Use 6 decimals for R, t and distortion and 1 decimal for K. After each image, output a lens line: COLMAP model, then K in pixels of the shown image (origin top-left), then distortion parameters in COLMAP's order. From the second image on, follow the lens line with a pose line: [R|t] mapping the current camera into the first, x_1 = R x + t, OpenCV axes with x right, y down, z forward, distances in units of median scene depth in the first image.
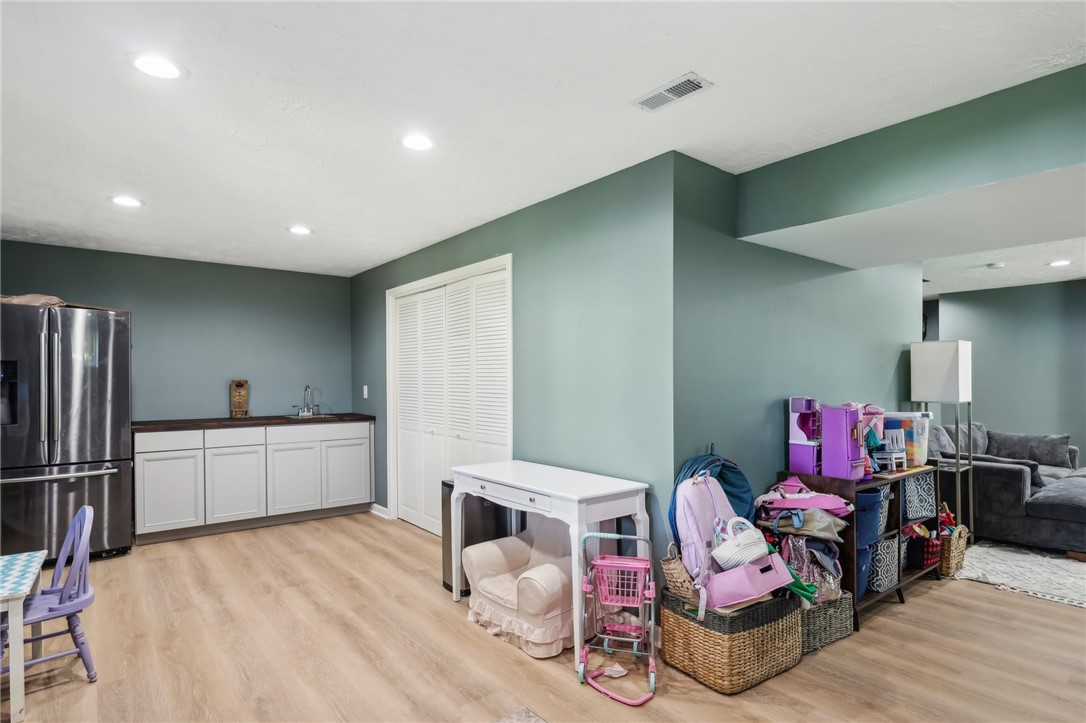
lens RADIAL K [[562.5, 0, 544.7], [0, 562.5, 371.4], [0, 0, 1]] dist [-0.004116, 0.005675]
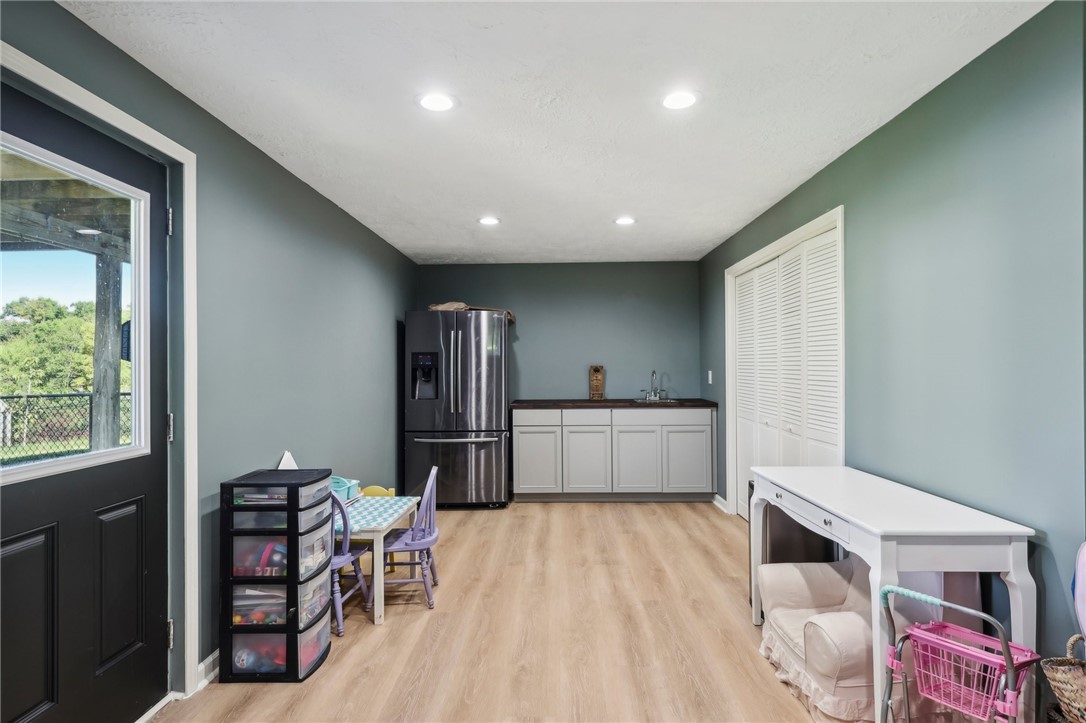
lens RADIAL K [[562.5, 0, 538.1], [0, 562.5, 357.6], [0, 0, 1]] dist [-0.004116, 0.005675]
pose [[0.774282, -0.013510, -0.632696, 0.120862], [0.016093, 0.999869, -0.001655, -0.000600], [0.632635, -0.008901, 0.774399, 0.123011]]
